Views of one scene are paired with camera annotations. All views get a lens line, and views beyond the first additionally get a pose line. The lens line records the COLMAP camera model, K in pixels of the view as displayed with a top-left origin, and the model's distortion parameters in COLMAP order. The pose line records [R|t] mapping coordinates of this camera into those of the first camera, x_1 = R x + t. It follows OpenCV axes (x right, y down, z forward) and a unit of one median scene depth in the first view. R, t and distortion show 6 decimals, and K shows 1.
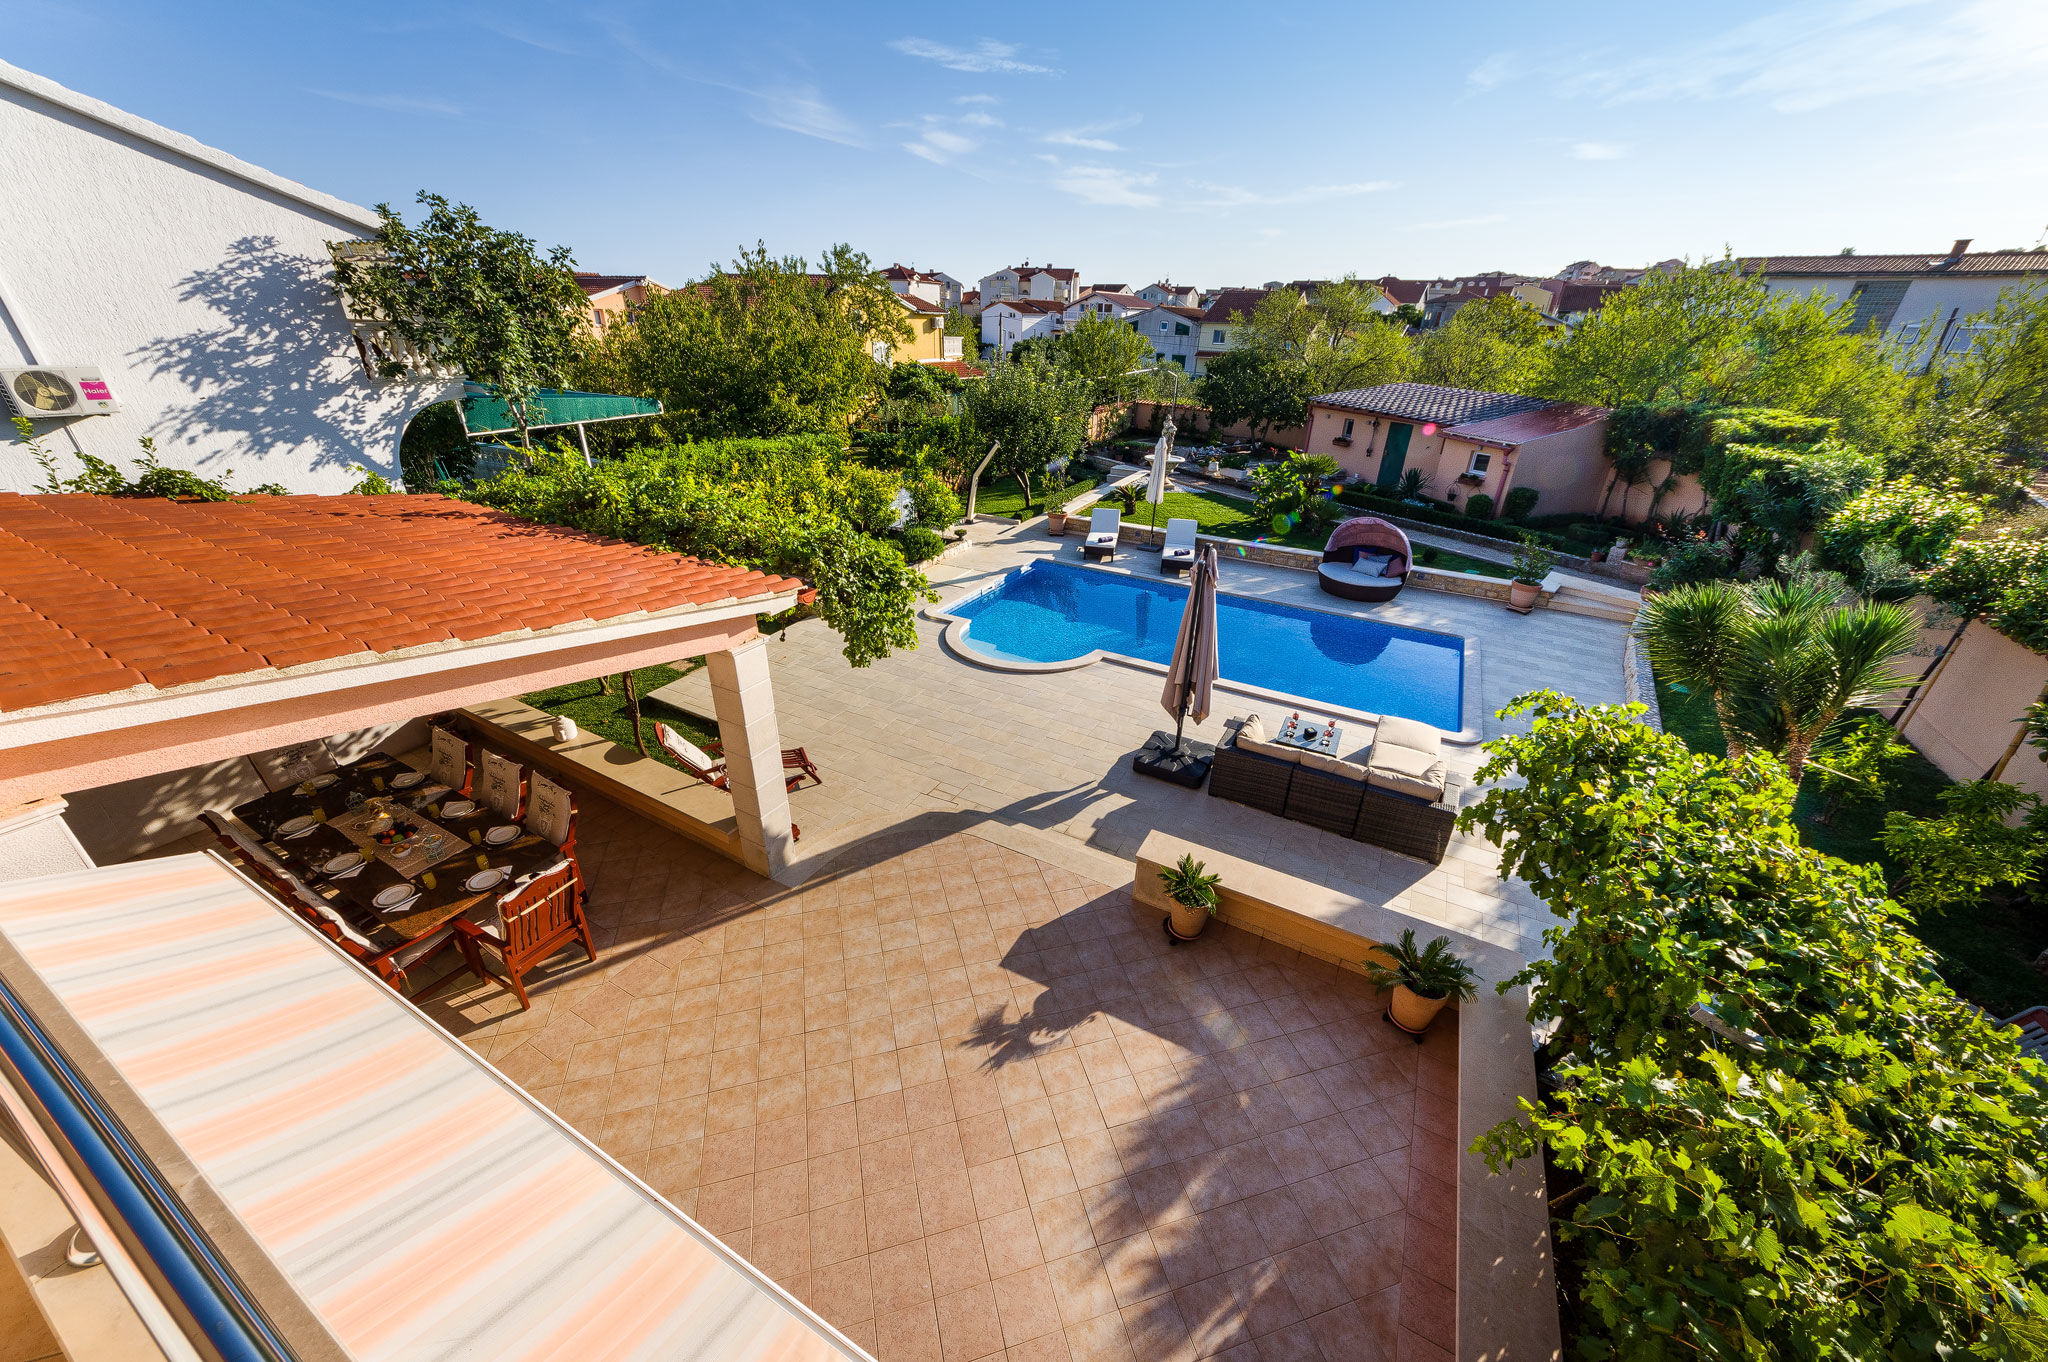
lens RADIAL K [[729.9, 0, 1028.8], [0, 729.9, 688.9], [0, 0, 1]] dist [-0.001254, -0.000301]
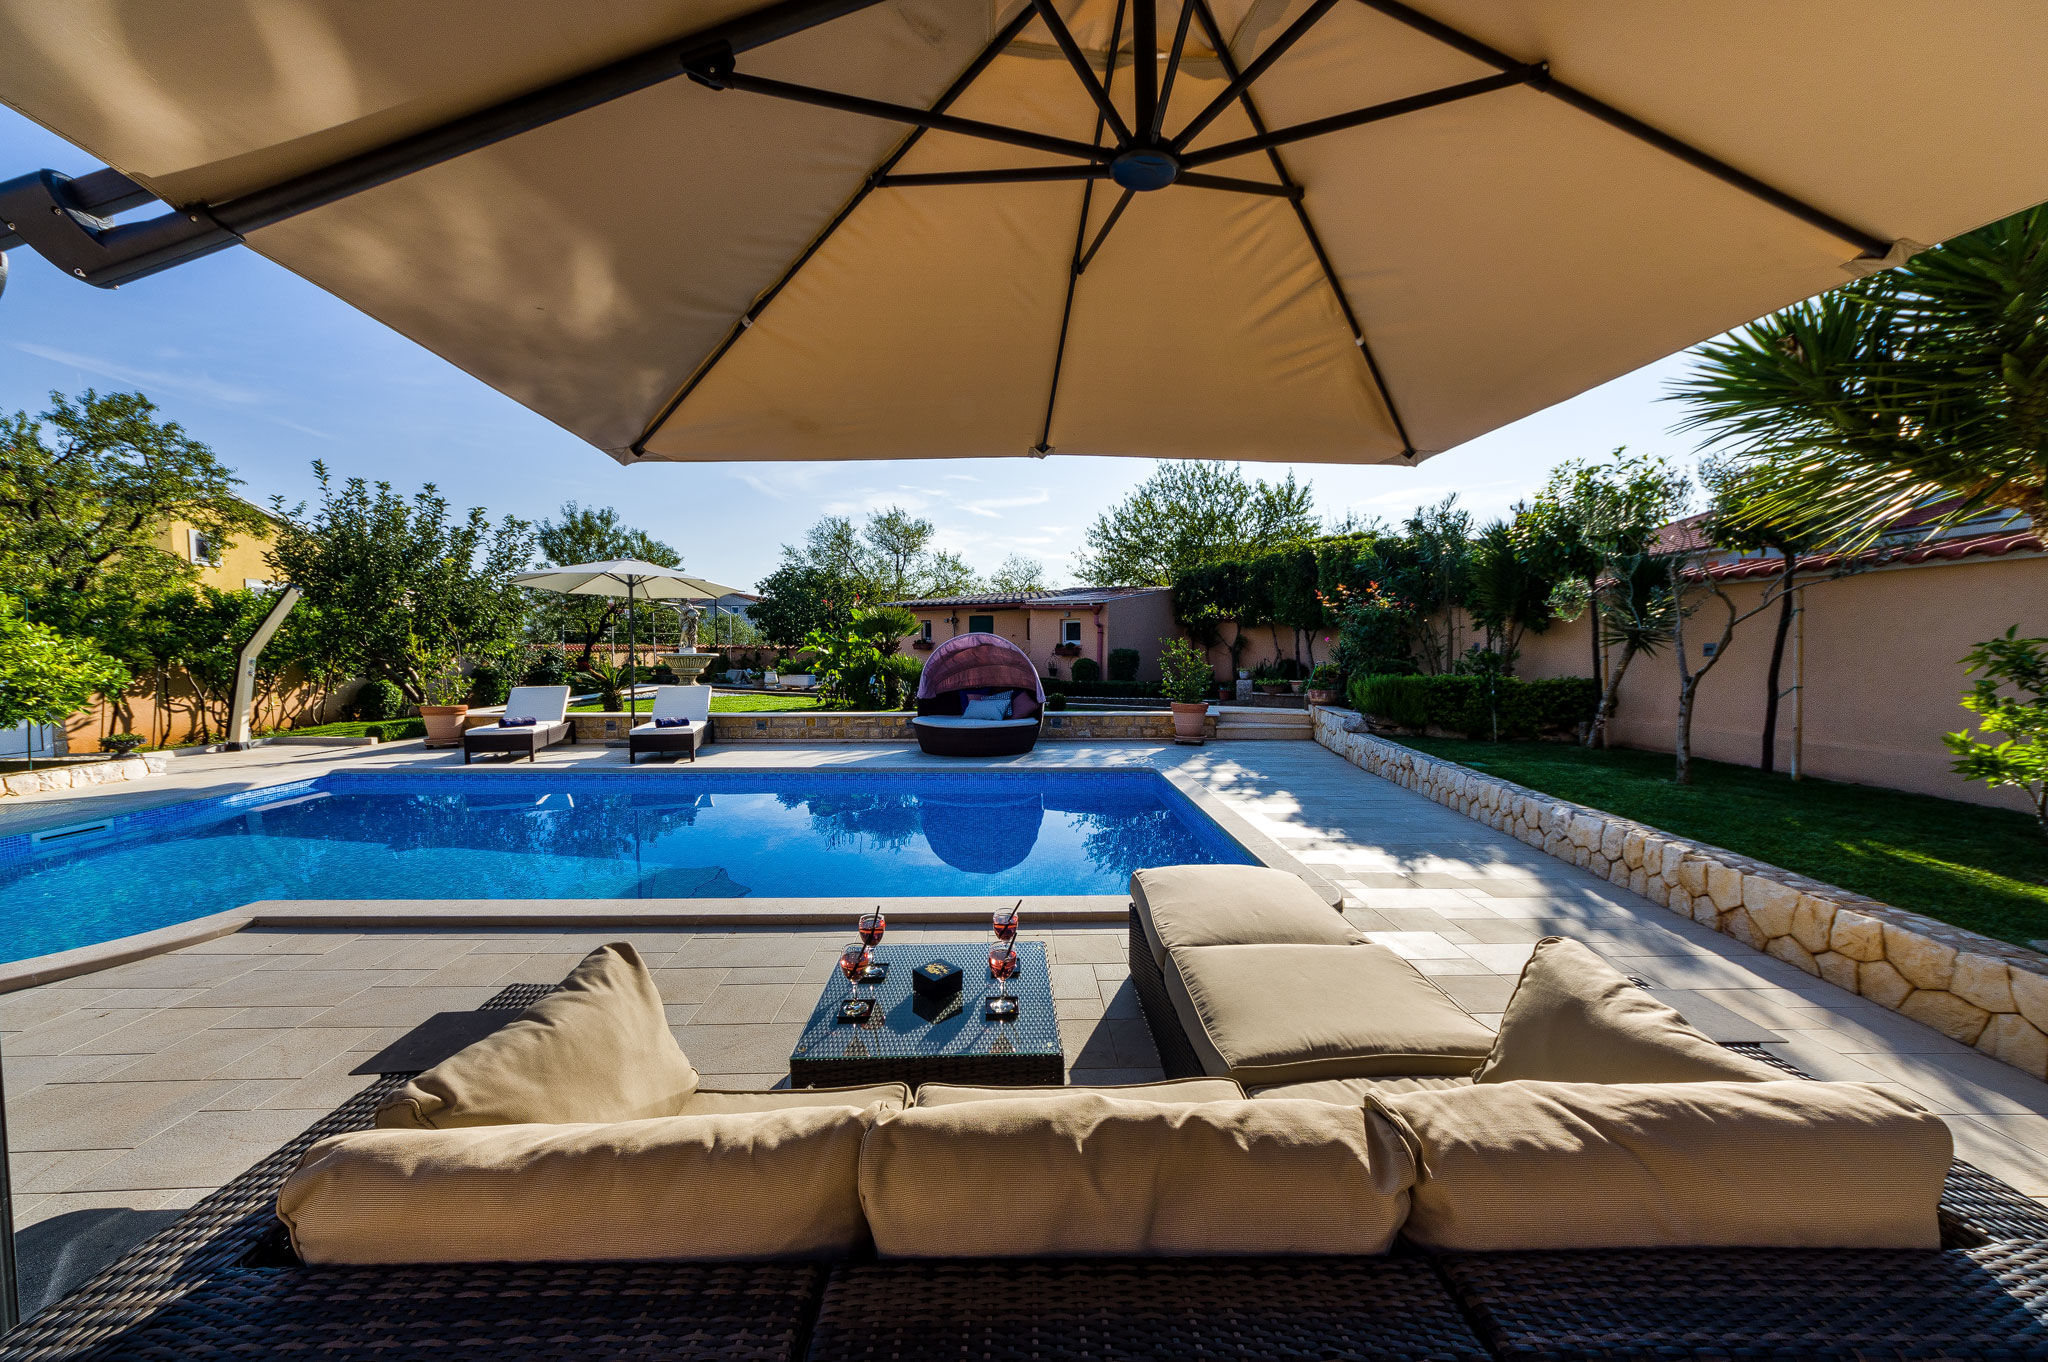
lens RADIAL K [[729.9, 0, 1028.8], [0, 729.9, 688.9], [0, 0, 1]] dist [-0.001254, -0.000301]
pose [[0.867060, -0.054798, 0.495181, 0.177650], [0.244158, 0.913128, -0.326472, 0.034148], [-0.434274, 0.403973, 0.805116, 0.449215]]
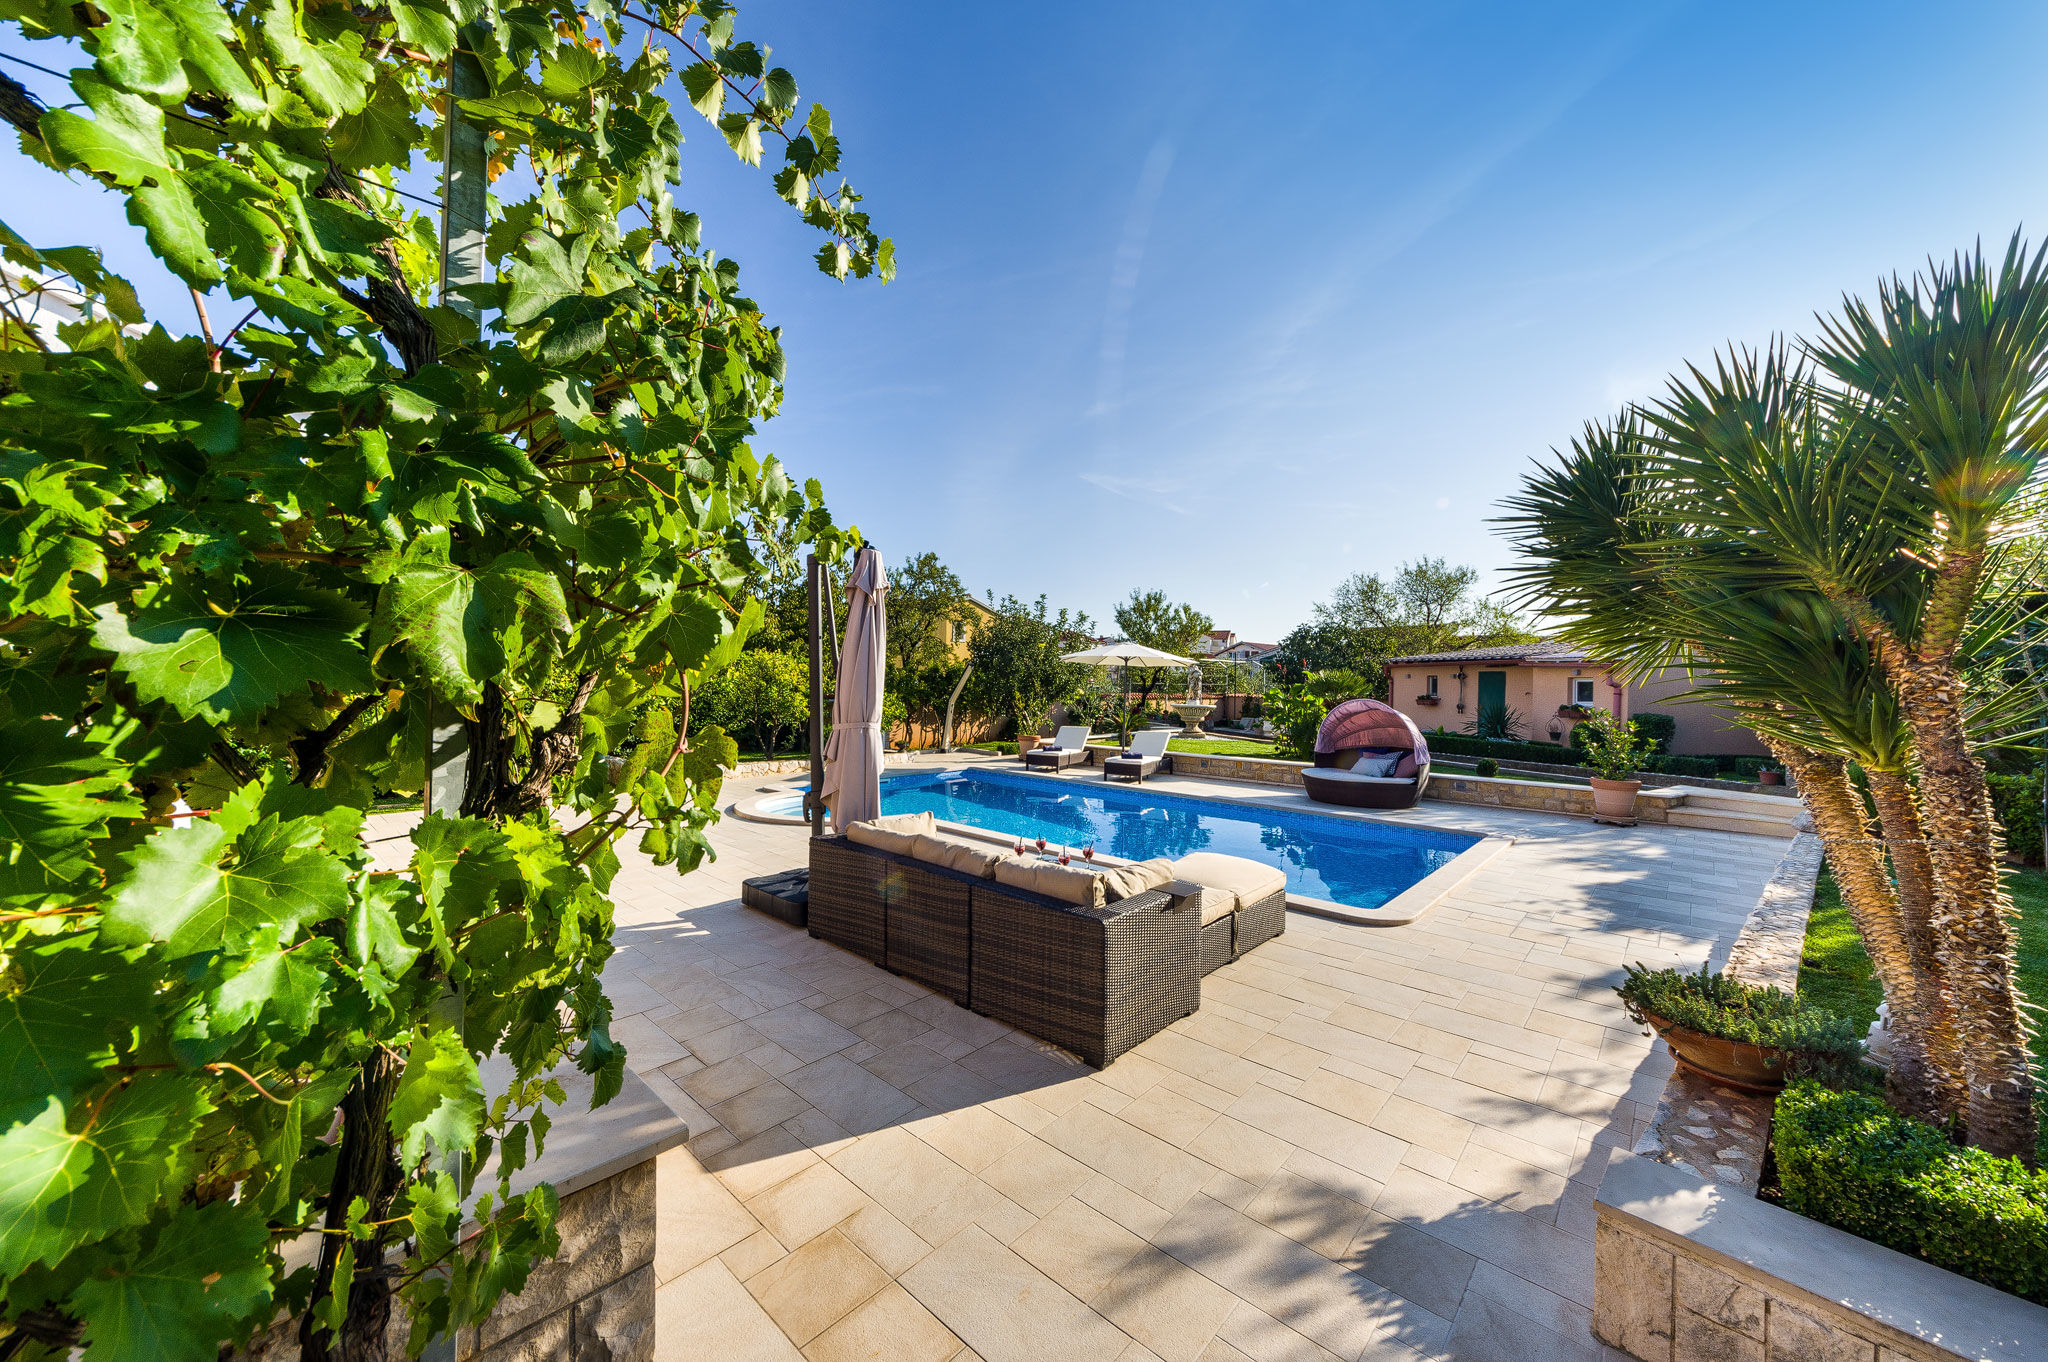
lens RADIAL K [[729.9, 0, 1028.8], [0, 729.9, 688.9], [0, 0, 1]] dist [-0.001254, -0.000301]
pose [[0.969613, -0.010141, -0.244434, 0.307146], [-0.101252, 0.892916, -0.438690, 0.114759], [0.222708, 0.450109, 0.864756, 0.254127]]
